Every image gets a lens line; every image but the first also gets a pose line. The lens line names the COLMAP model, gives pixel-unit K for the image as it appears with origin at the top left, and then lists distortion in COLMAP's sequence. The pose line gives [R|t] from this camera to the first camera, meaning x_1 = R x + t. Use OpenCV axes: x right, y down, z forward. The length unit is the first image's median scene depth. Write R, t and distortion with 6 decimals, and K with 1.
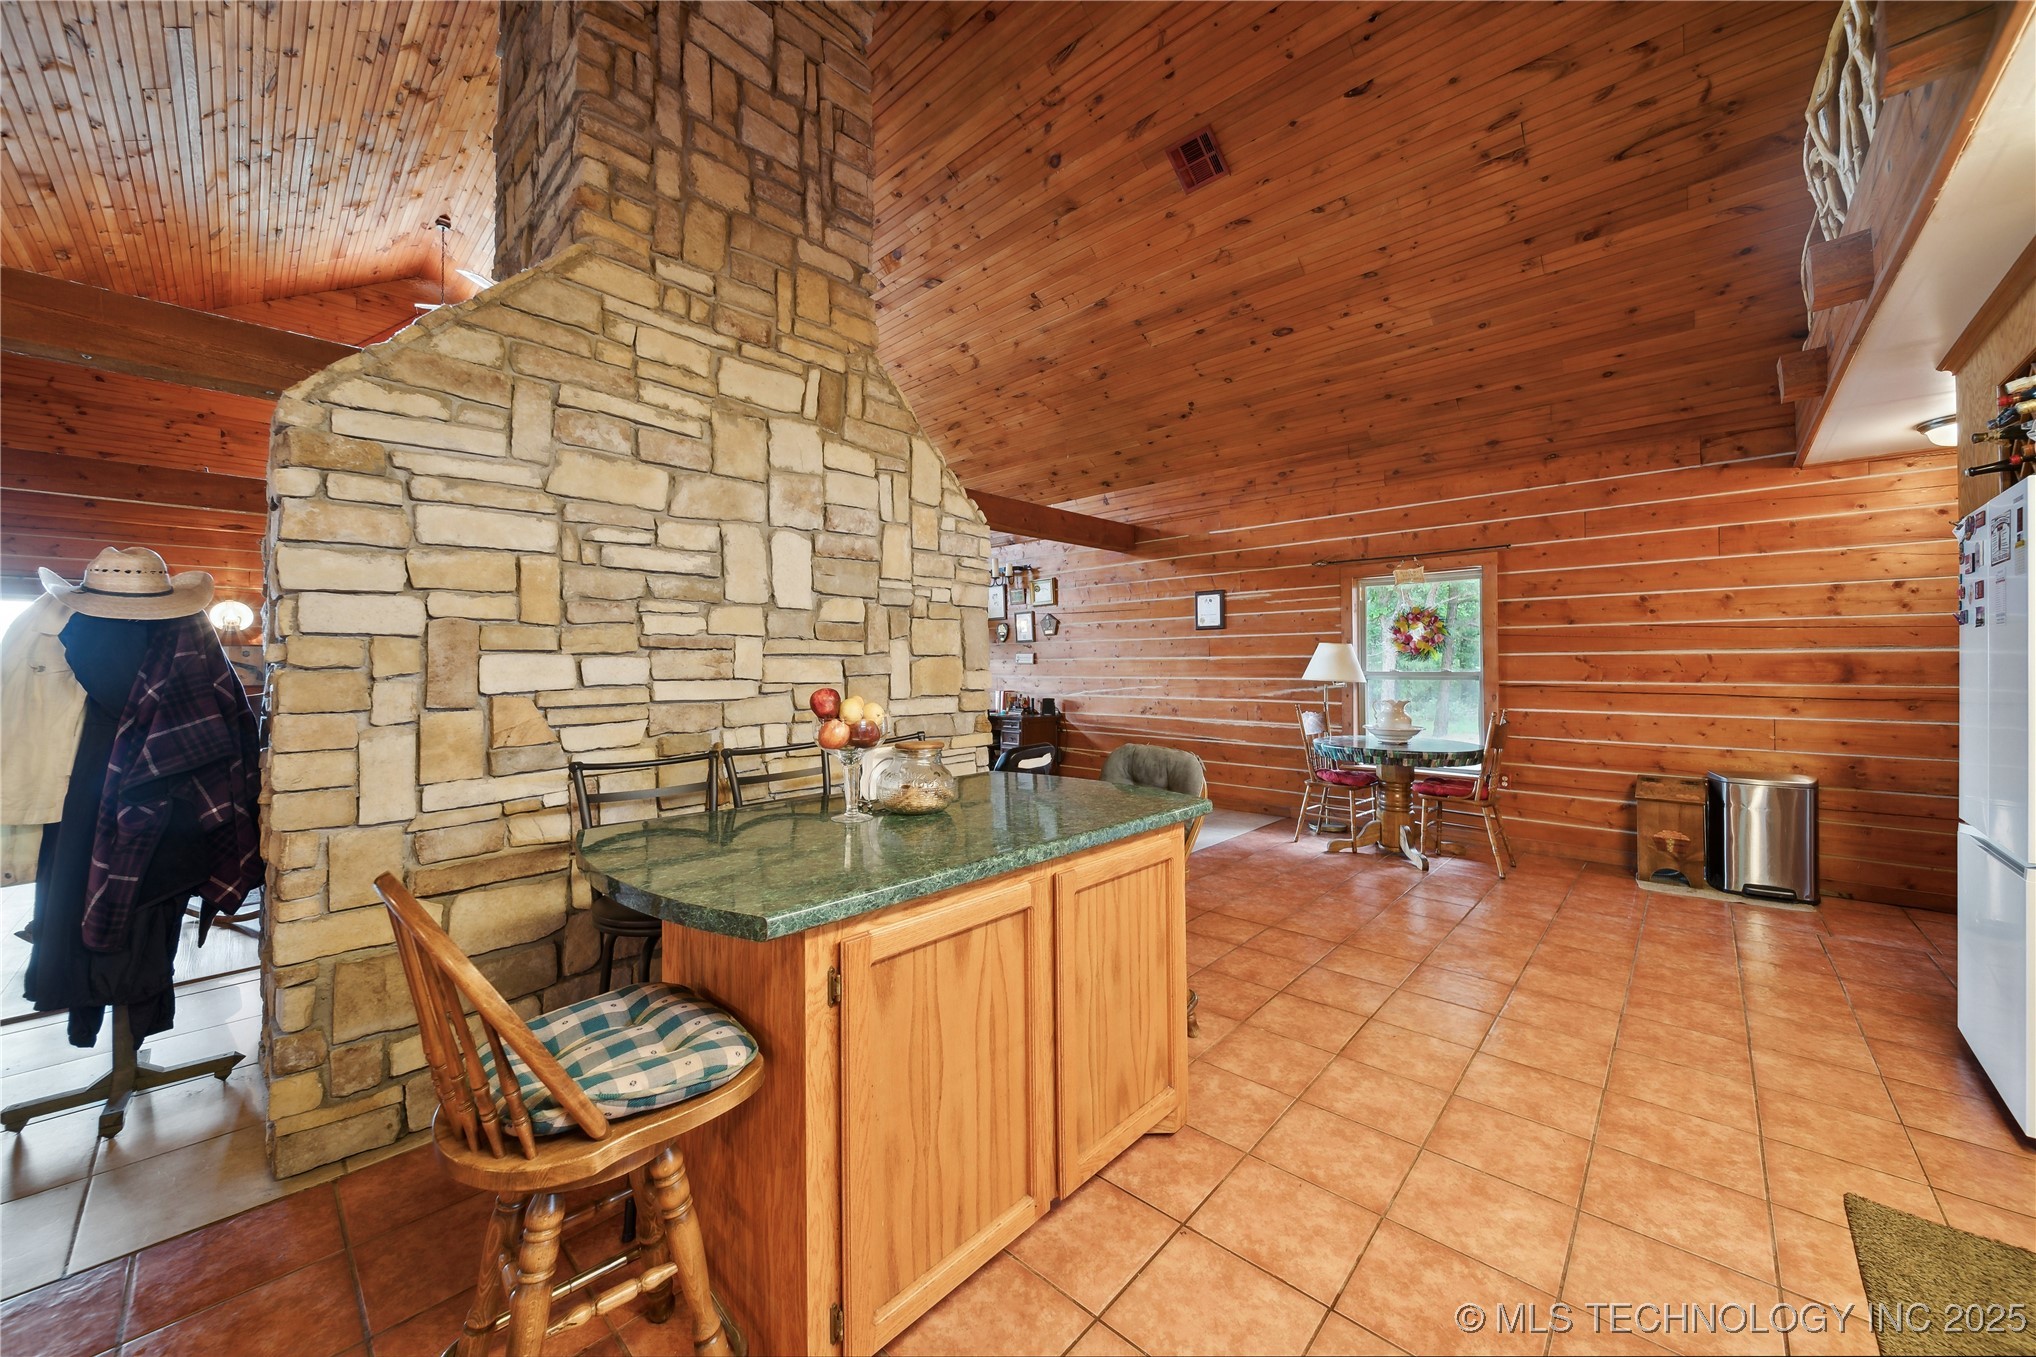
lens RADIAL K [[725.5, 0, 997.4], [0, 725.5, 655.1], [0, 0, 1]] dist [-0.002604, -0.001349]
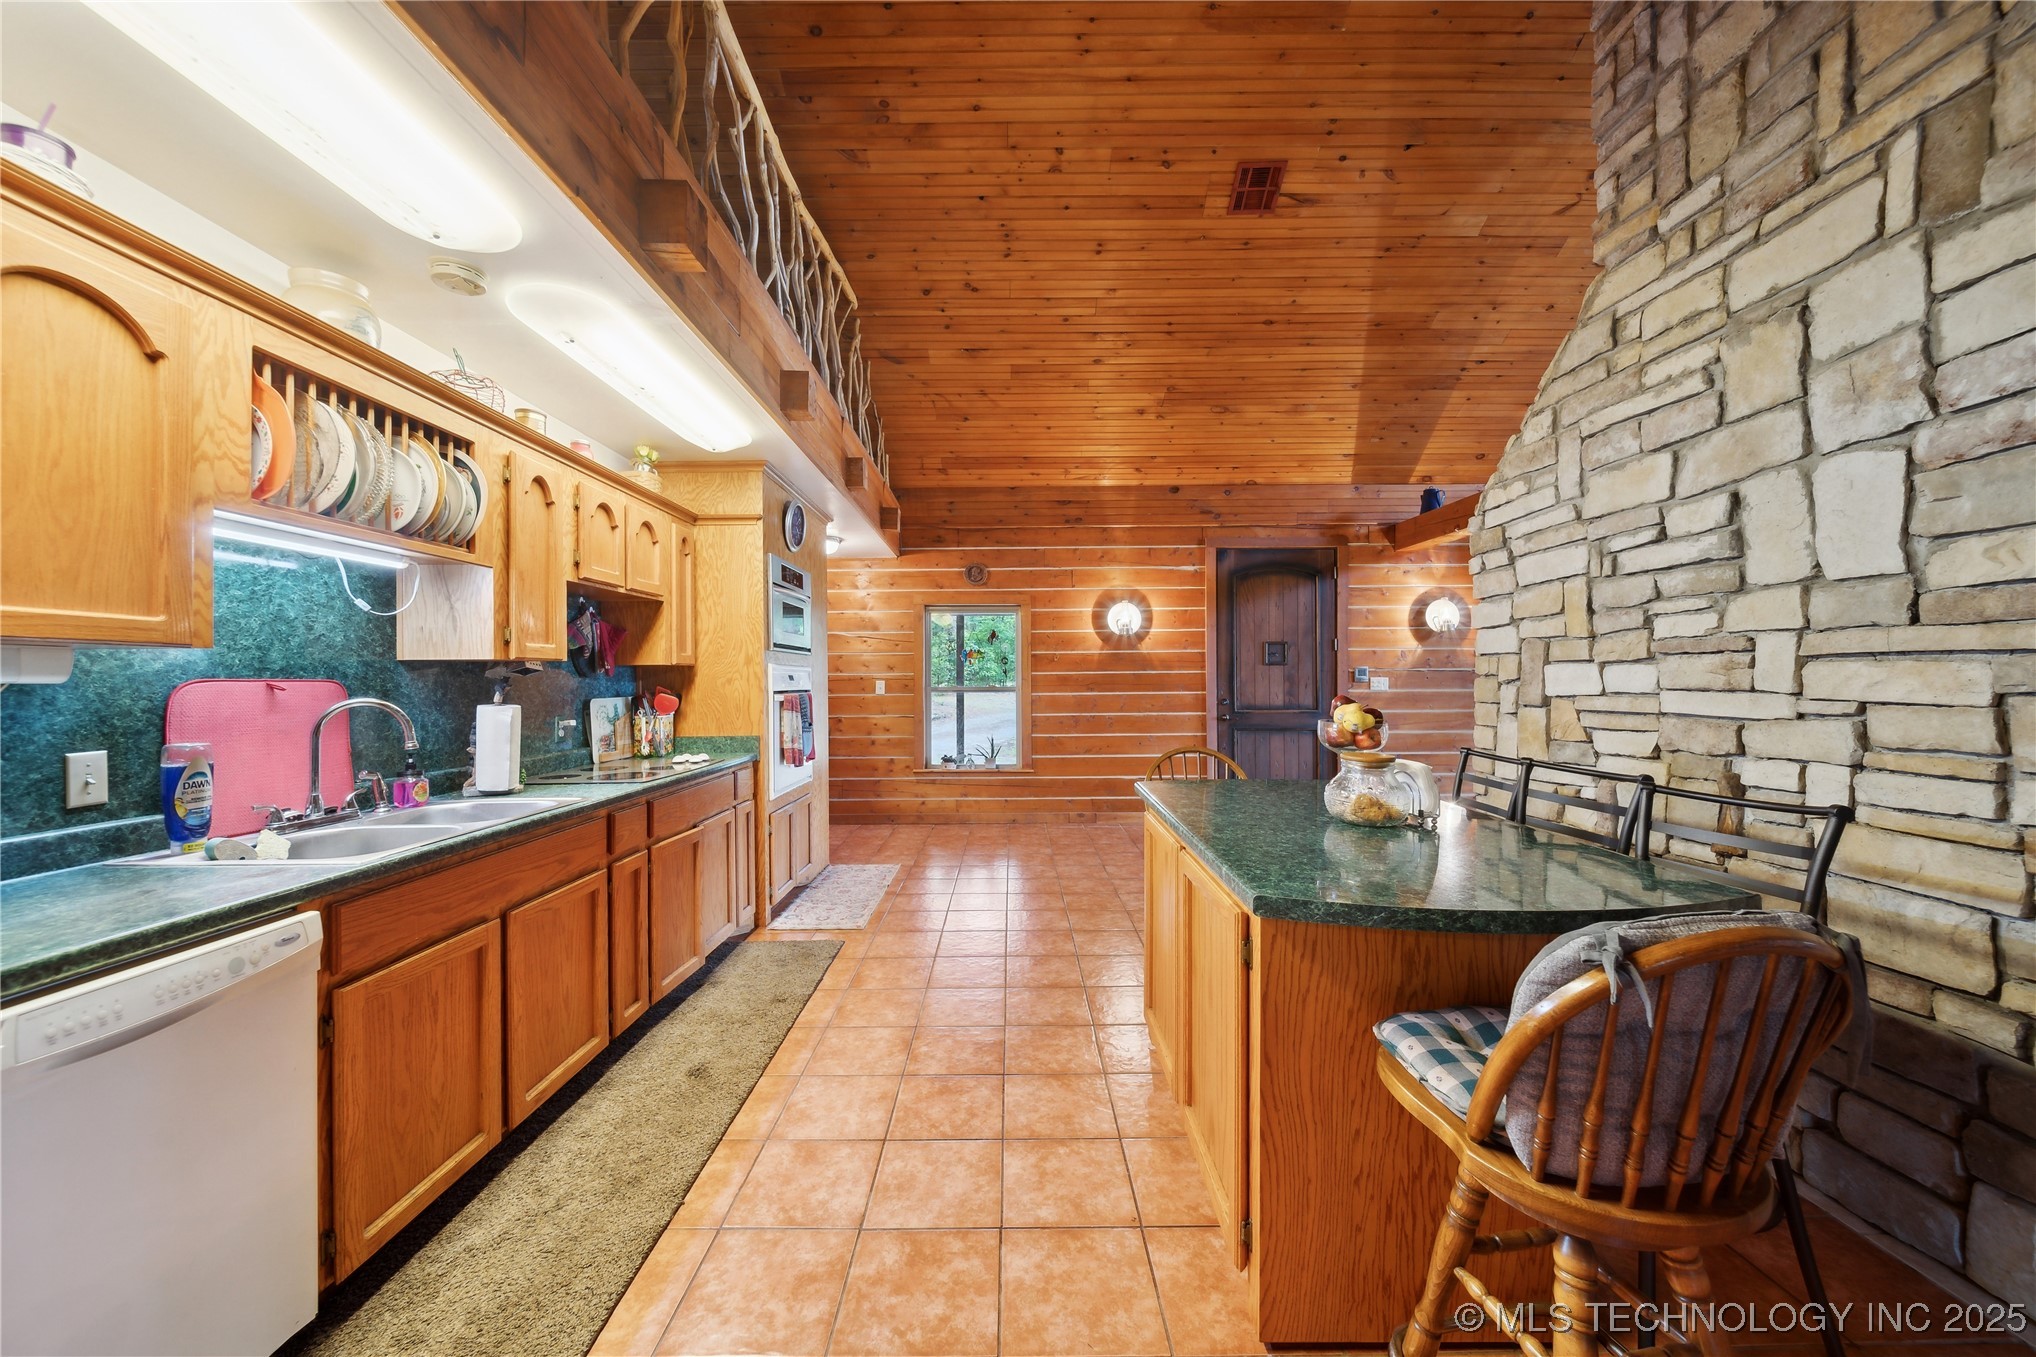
lens RADIAL K [[725.5, 0, 1018.6], [0, 725.5, 673.2], [0, 0, 1]] dist [-0.002604, -0.001349]
pose [[-0.712963, 0.002720, -0.701196, 0.618536], [0.016720, 0.999774, -0.013122, 0.010659], [0.701002, -0.021080, -0.712848, 0.919907]]
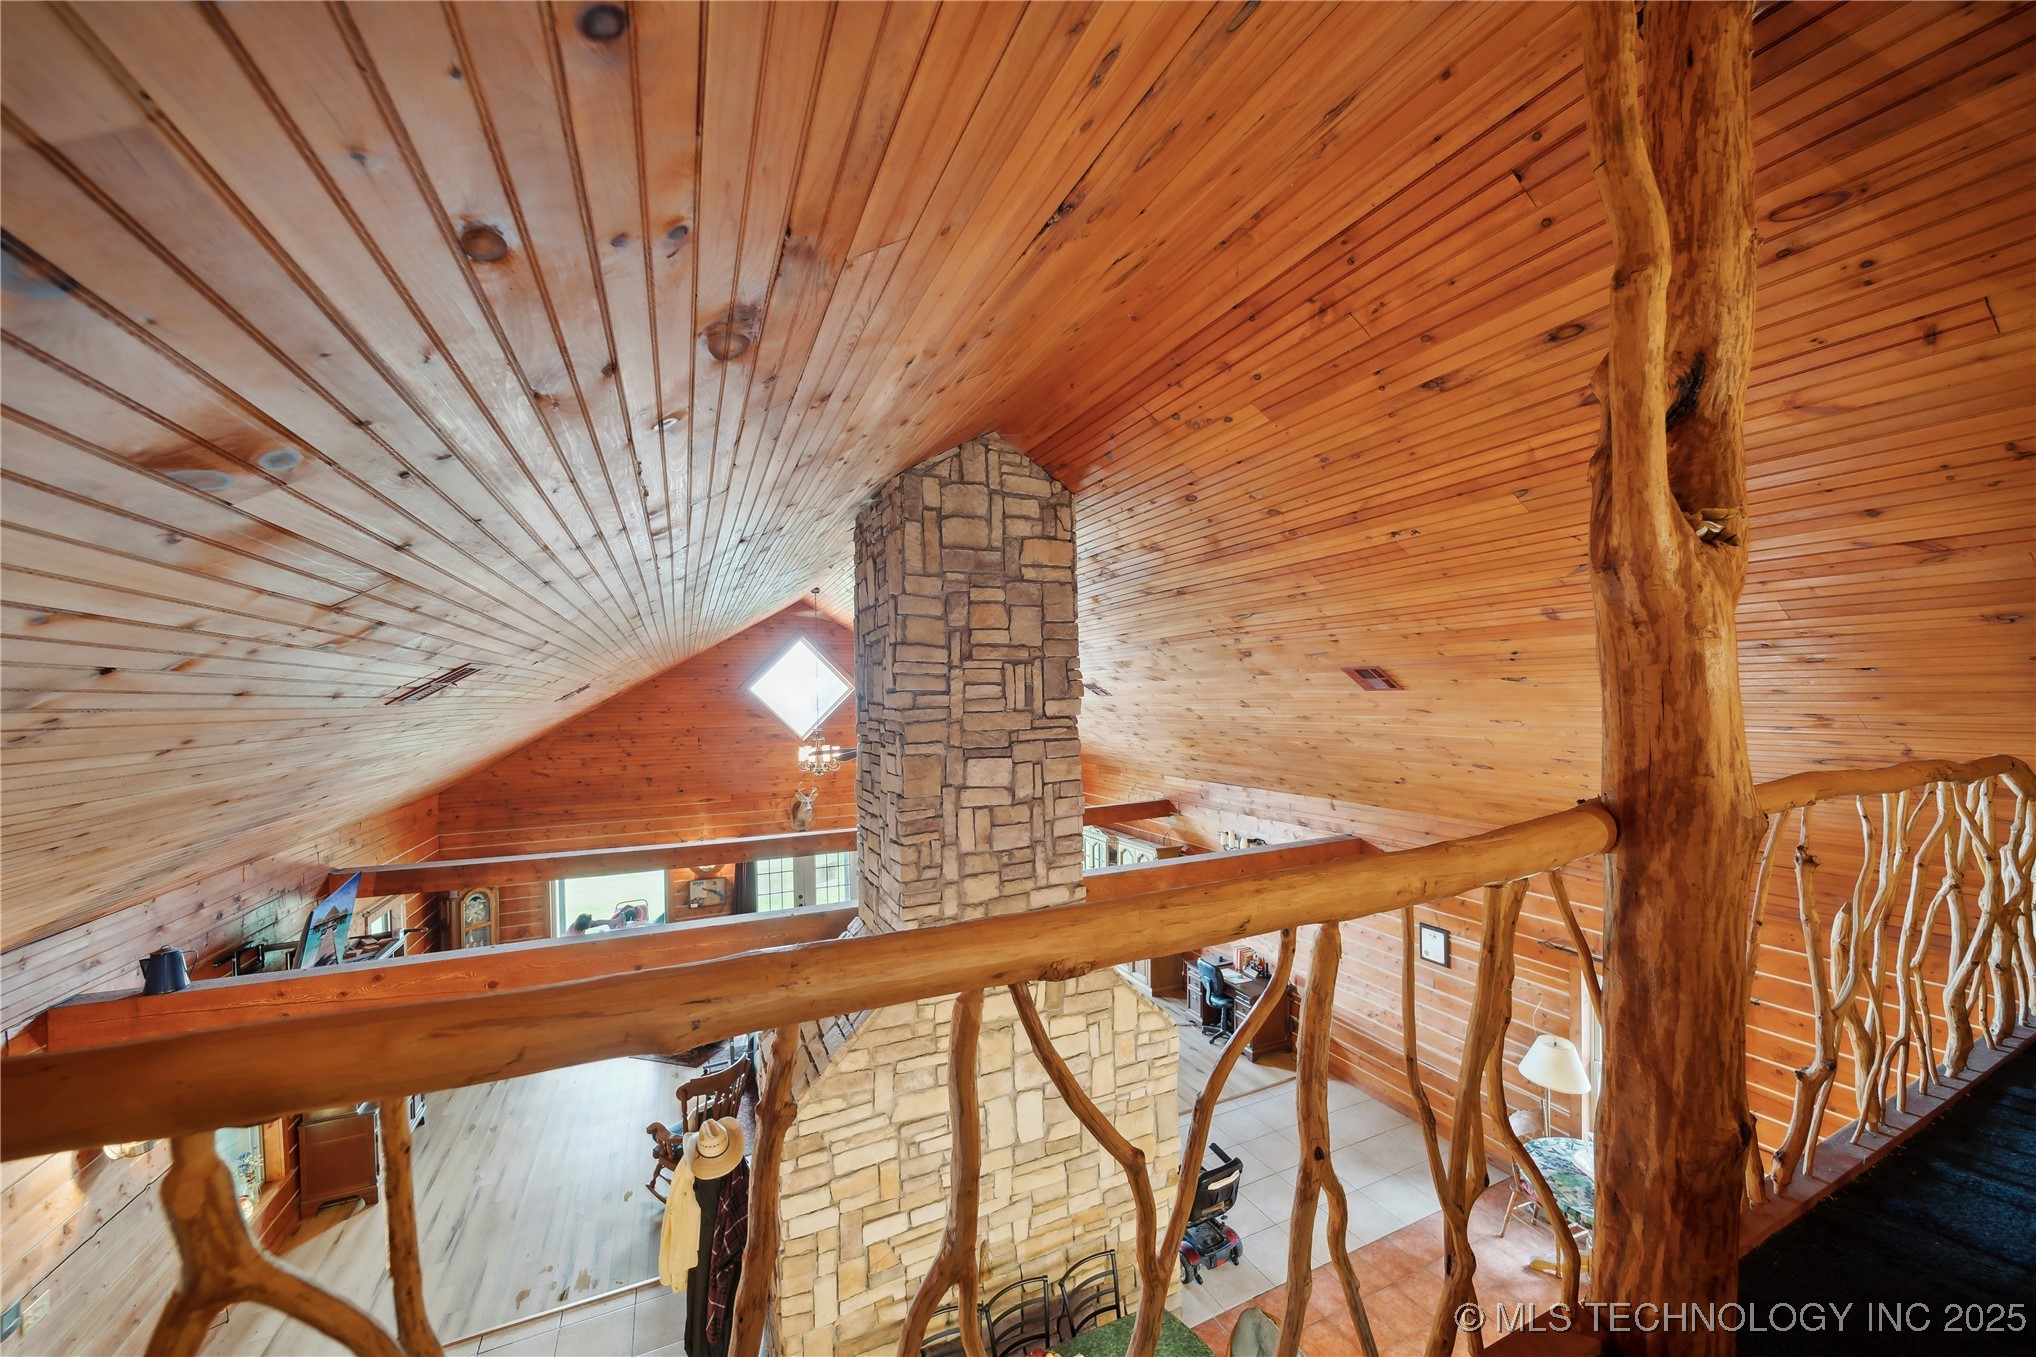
lens RADIAL K [[725.5, 0, 1008.6], [0, 725.5, 702.3], [0, 0, 1]] dist [-0.002604, -0.001349]
pose [[0.932614, -0.006421, -0.360818, 0.227833], [0.015125, 0.999659, 0.021305, -1.004606], [0.360558, -0.025327, 0.932393, -0.409921]]
